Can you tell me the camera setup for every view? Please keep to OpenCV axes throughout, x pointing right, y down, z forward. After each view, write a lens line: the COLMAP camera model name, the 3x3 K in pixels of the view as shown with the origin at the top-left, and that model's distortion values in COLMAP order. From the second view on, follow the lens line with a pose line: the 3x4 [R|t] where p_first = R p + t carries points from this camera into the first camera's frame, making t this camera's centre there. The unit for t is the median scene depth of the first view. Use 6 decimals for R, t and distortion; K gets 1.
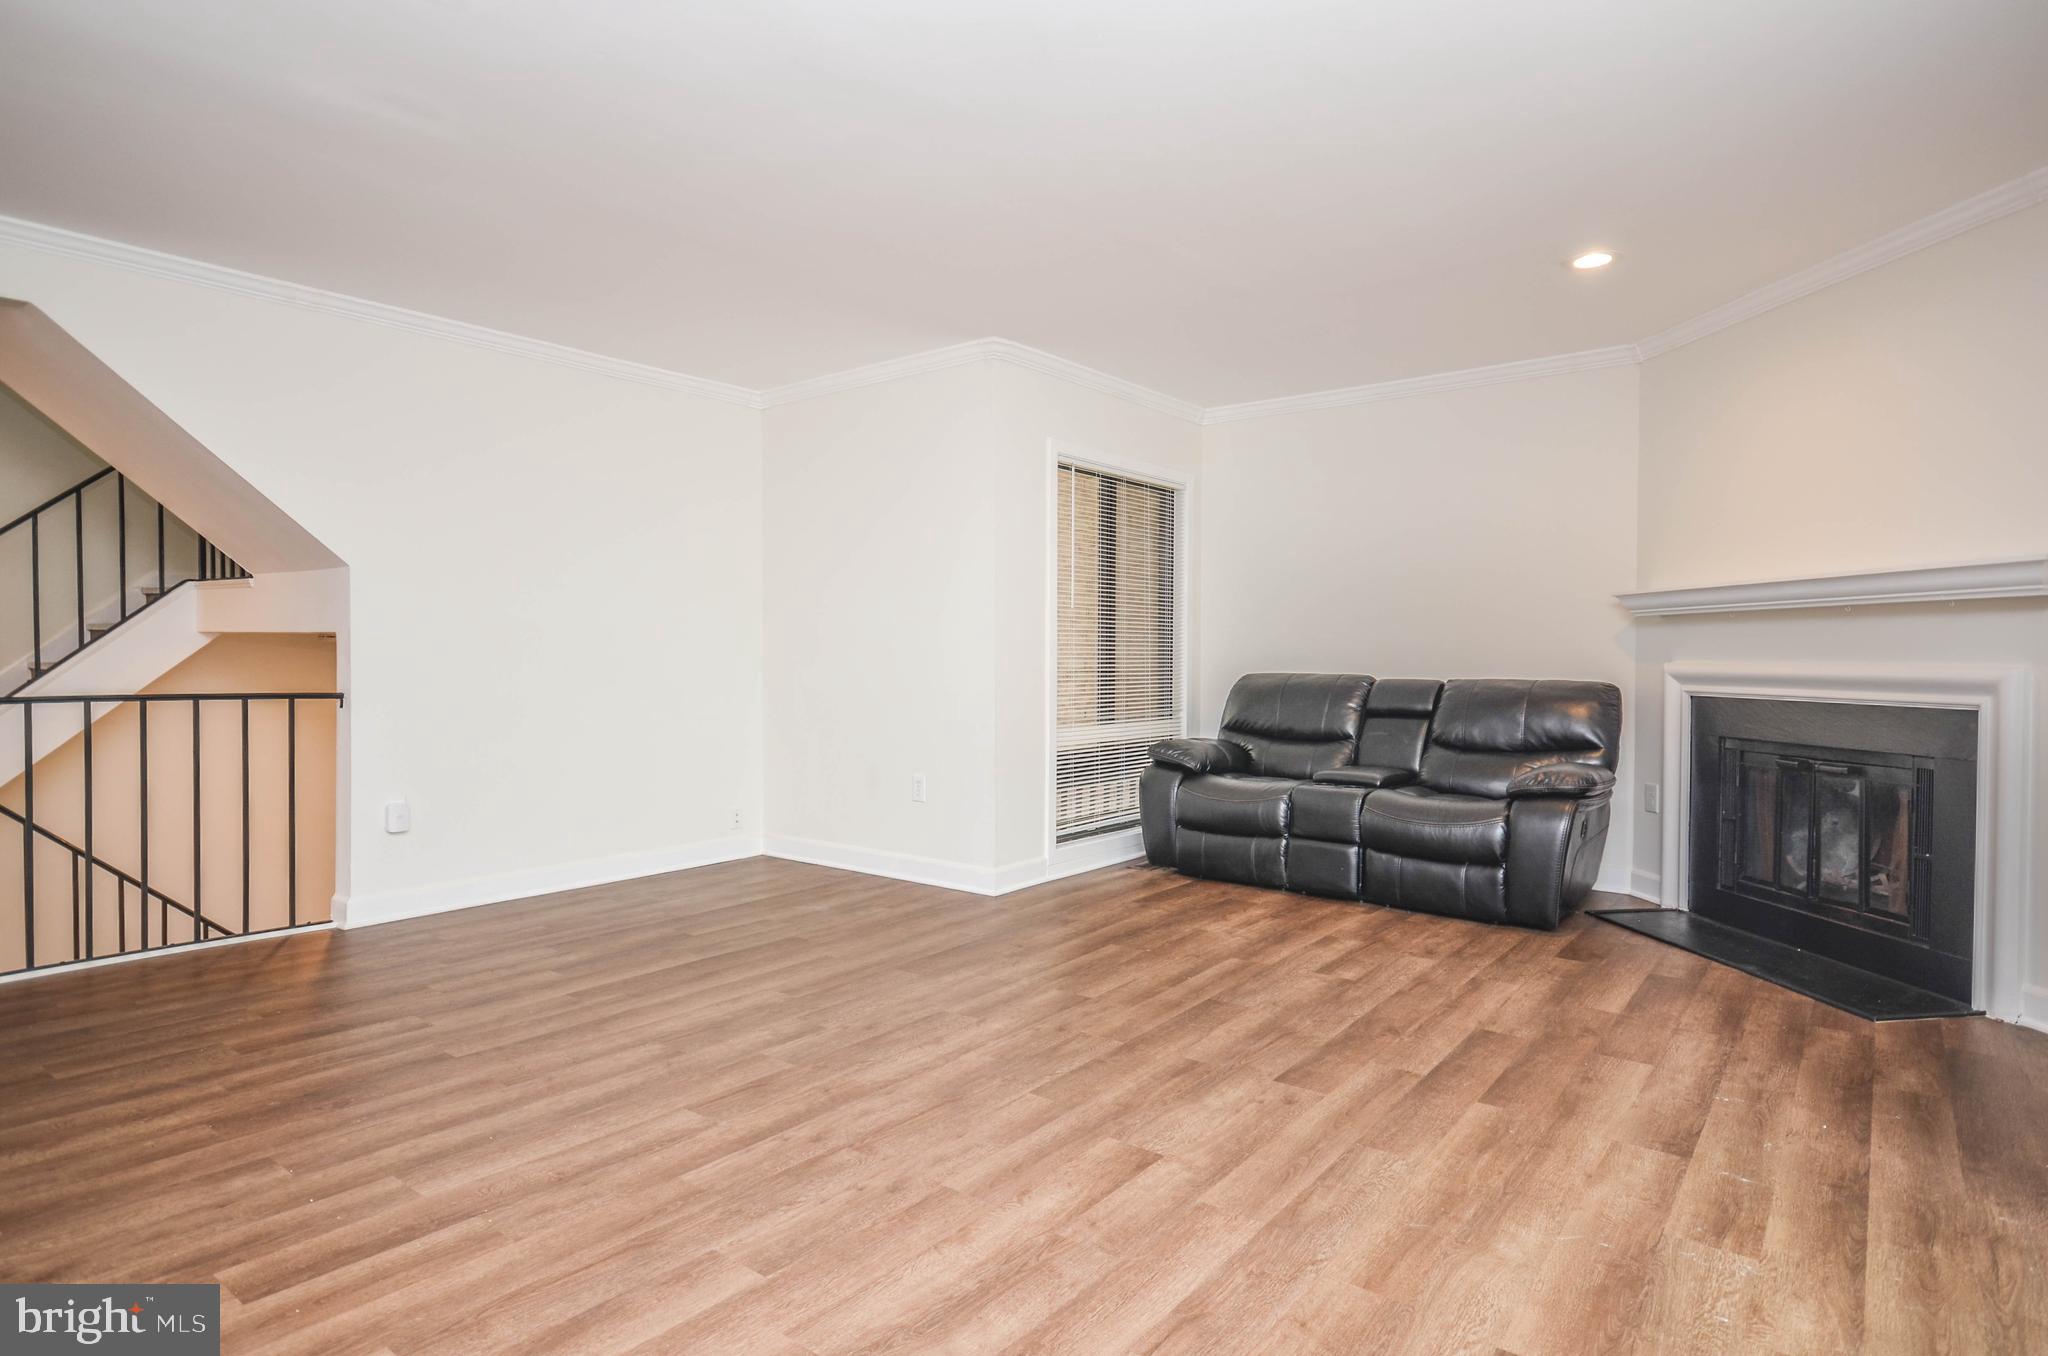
lens RADIAL K [[1093.2, 0, 1048.1], [0, 1093.2, 677.3], [0, 0, 1]] dist [0.009322, 0.002369]
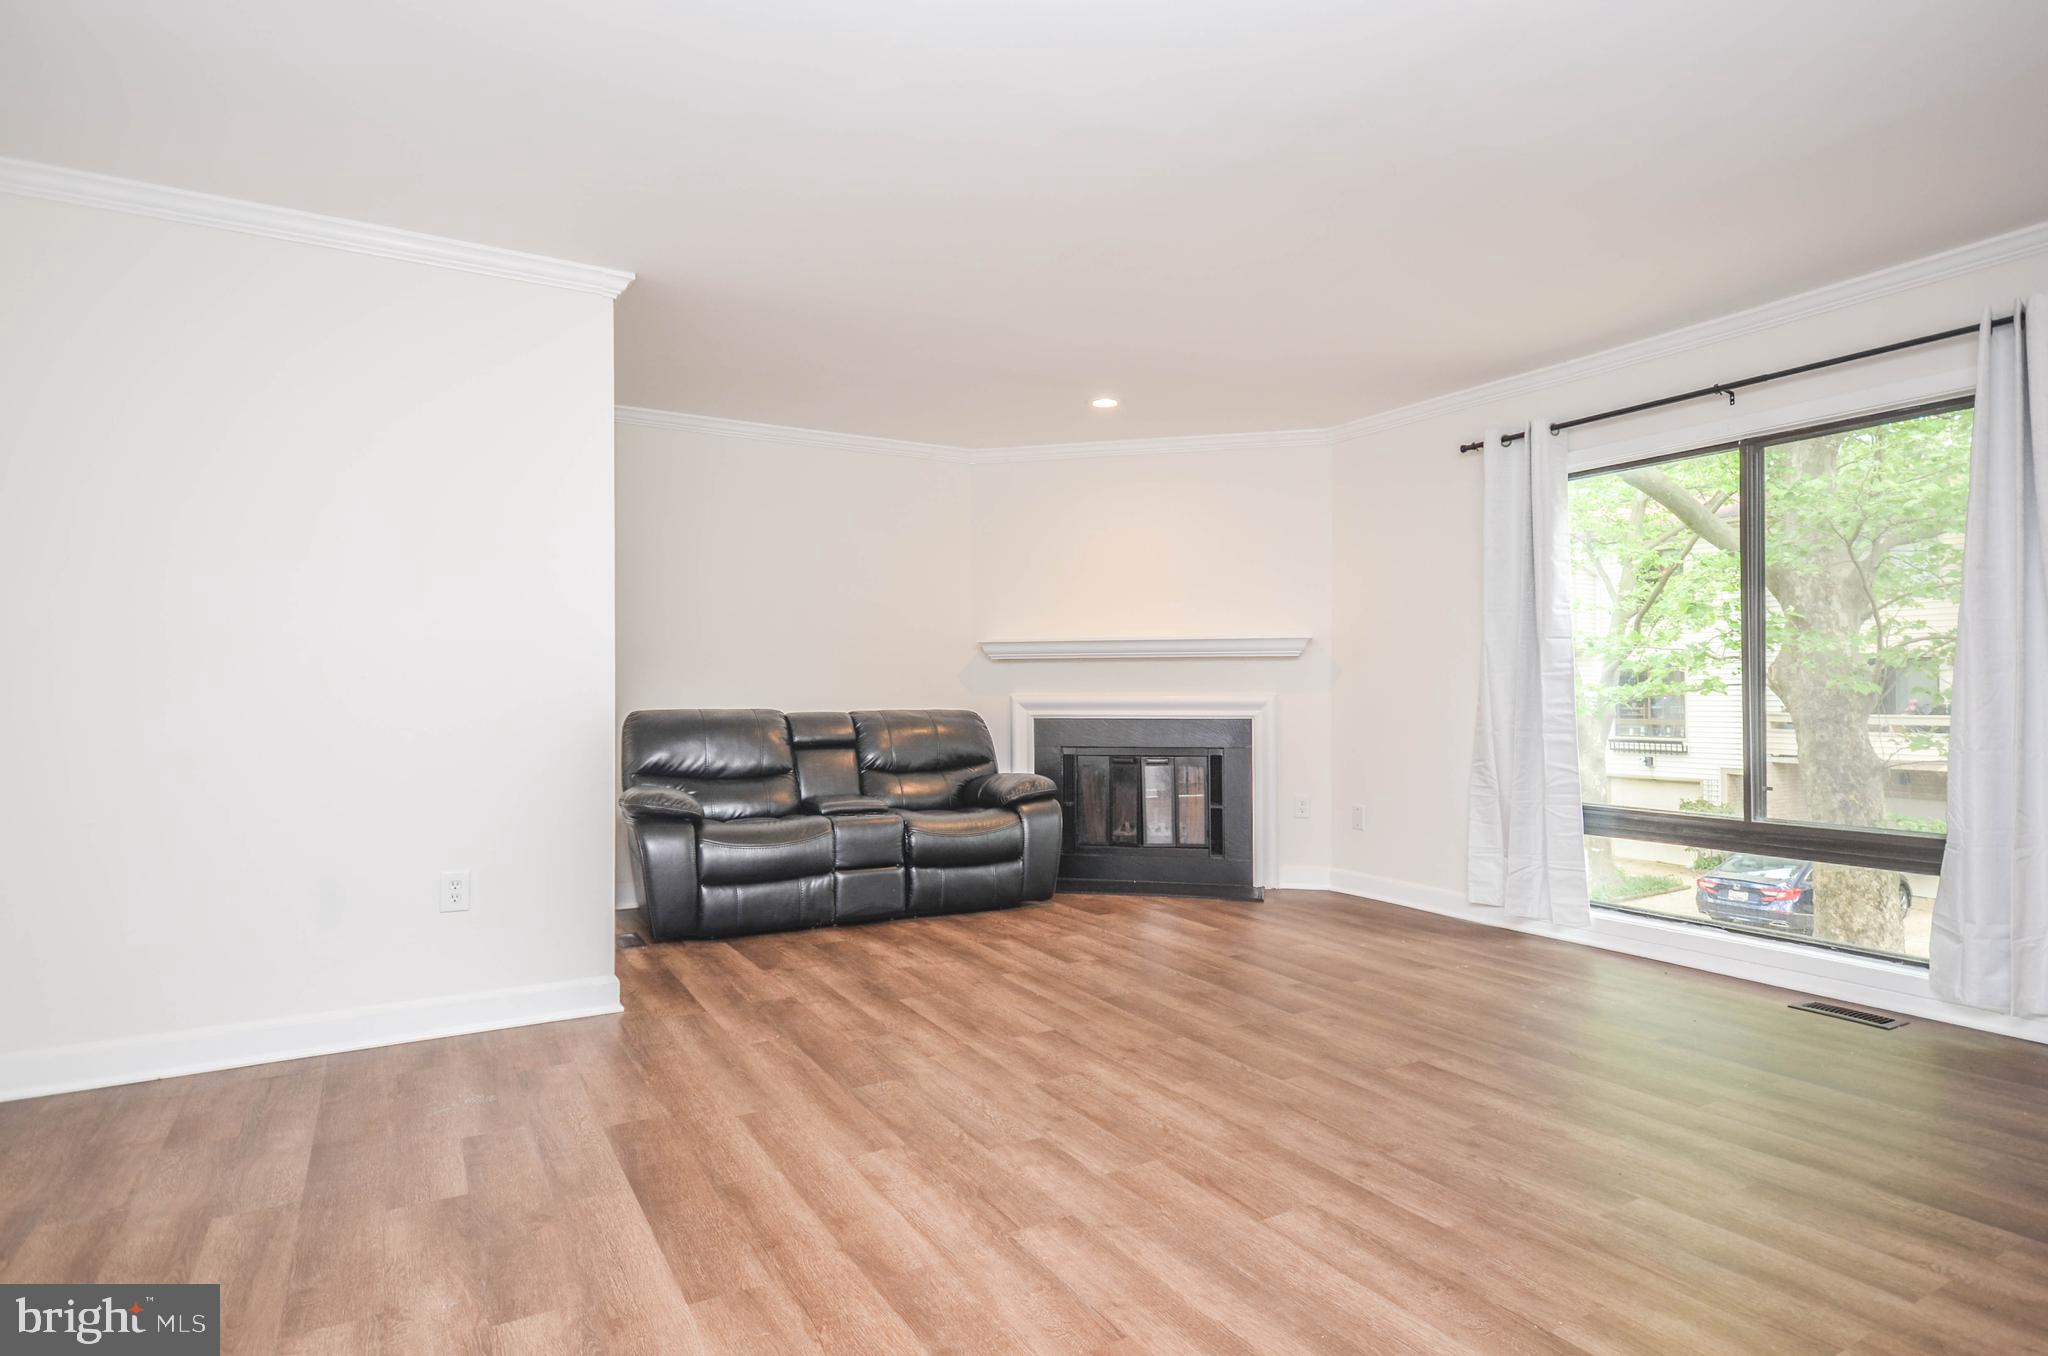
lens RADIAL K [[1093.2, 0, 1048.1], [0, 1093.2, 677.3], [0, 0, 1]] dist [0.009322, 0.002369]
pose [[0.372002, 0.009337, 0.928185, -0.900933], [0.022458, 0.999566, -0.019055, -0.010548], [-0.927960, 0.027934, 0.371631, 0.629120]]
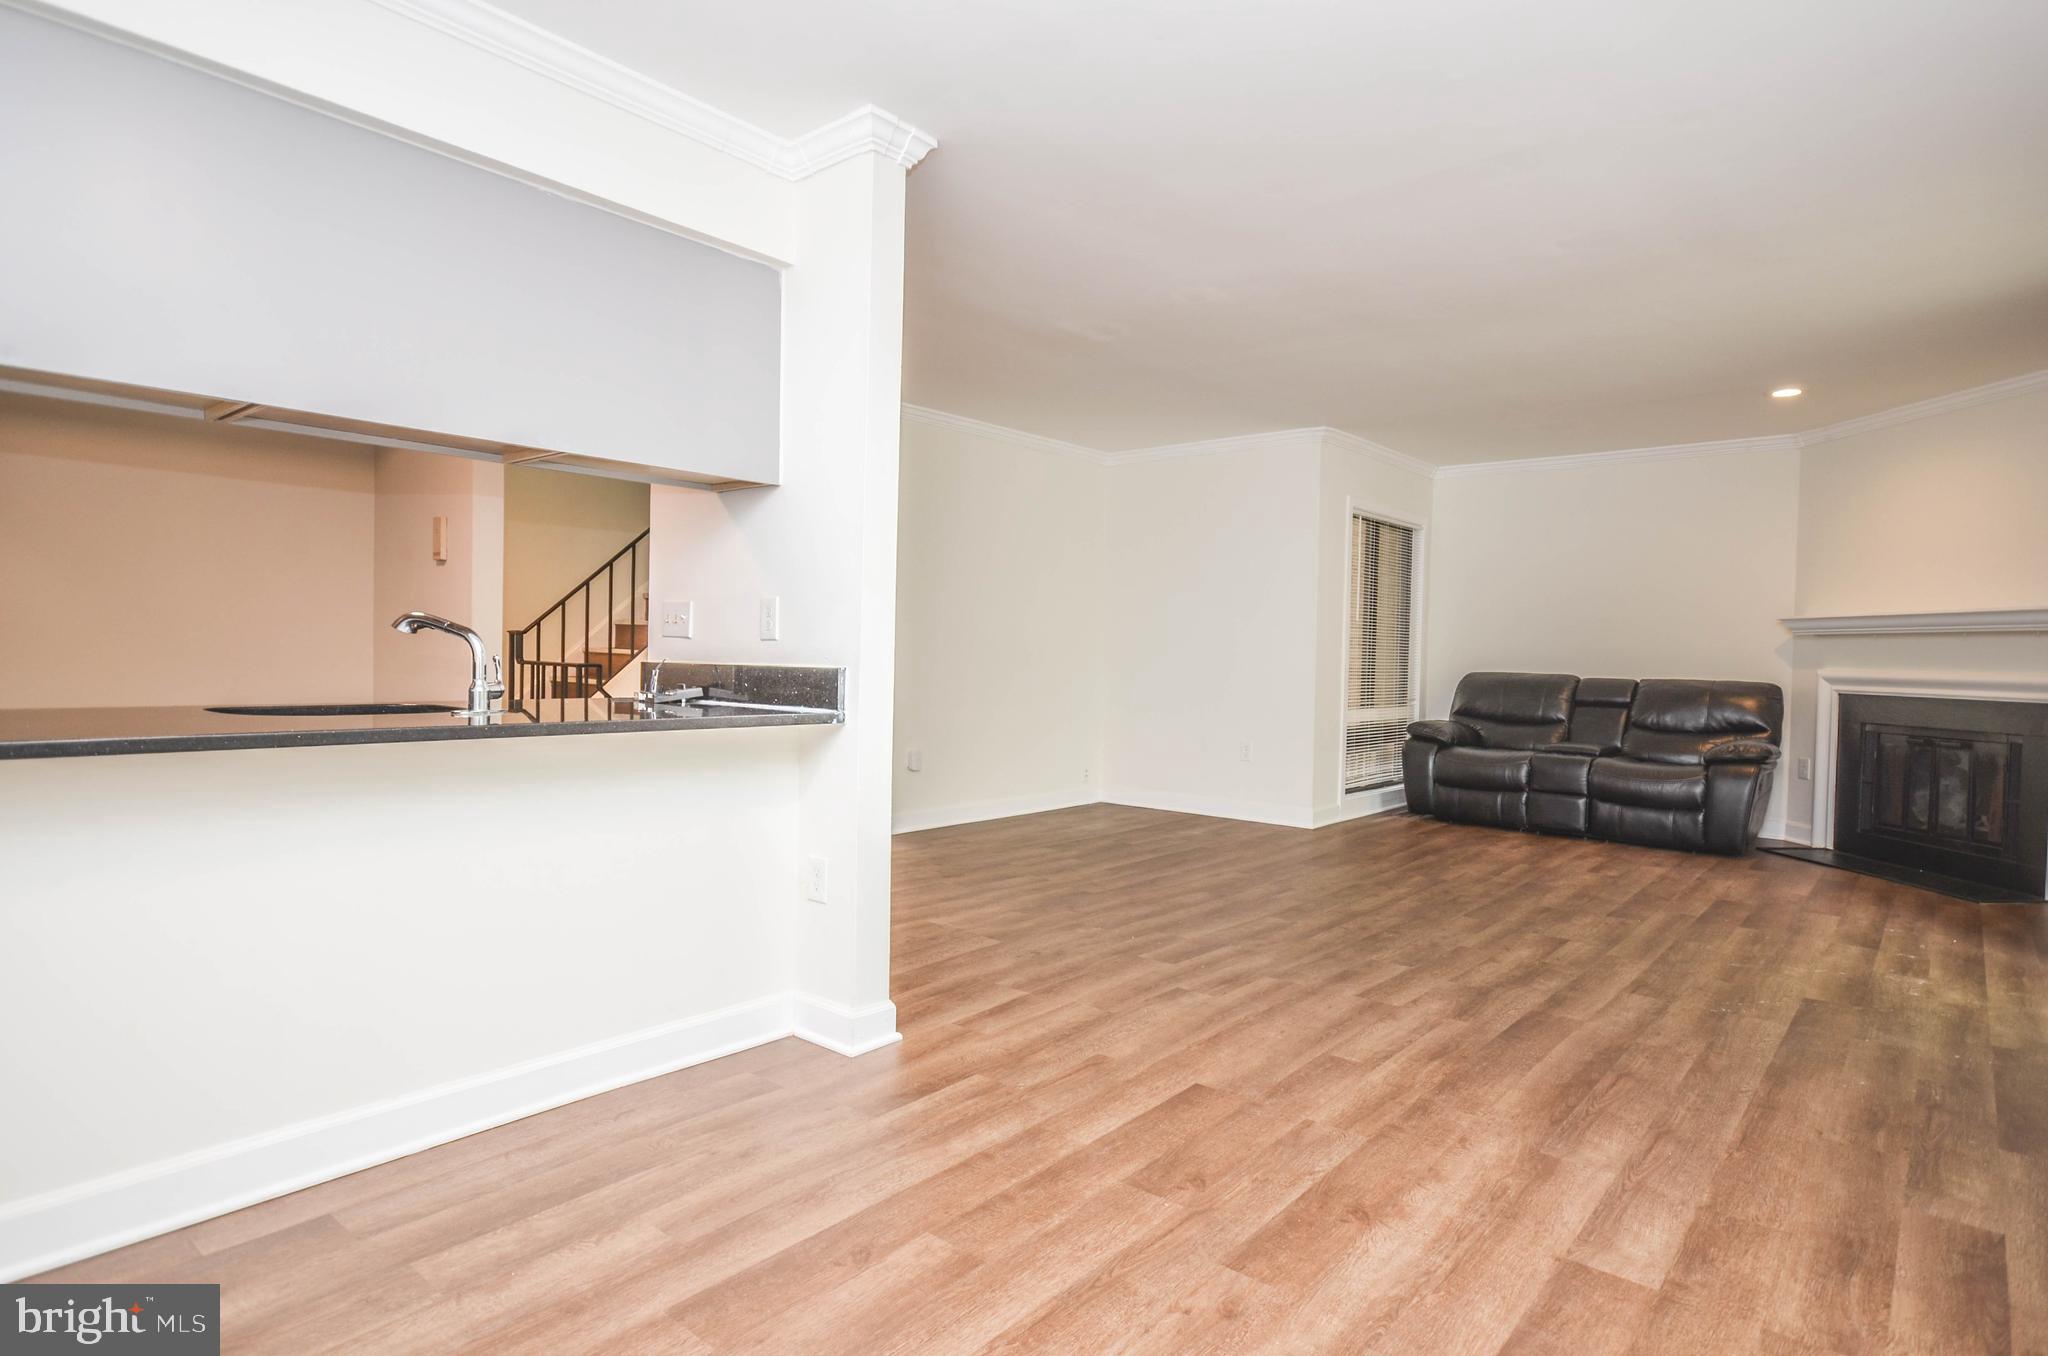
lens RADIAL K [[1093.2, 0, 1048.1], [0, 1093.2, 677.3], [0, 0, 1]] dist [0.009322, 0.002369]
pose [[0.998985, 0.018647, -0.040996, -0.467320], [-0.018520, 0.999822, 0.003481, 0.013616], [0.041053, -0.002718, 0.999153, -0.560345]]
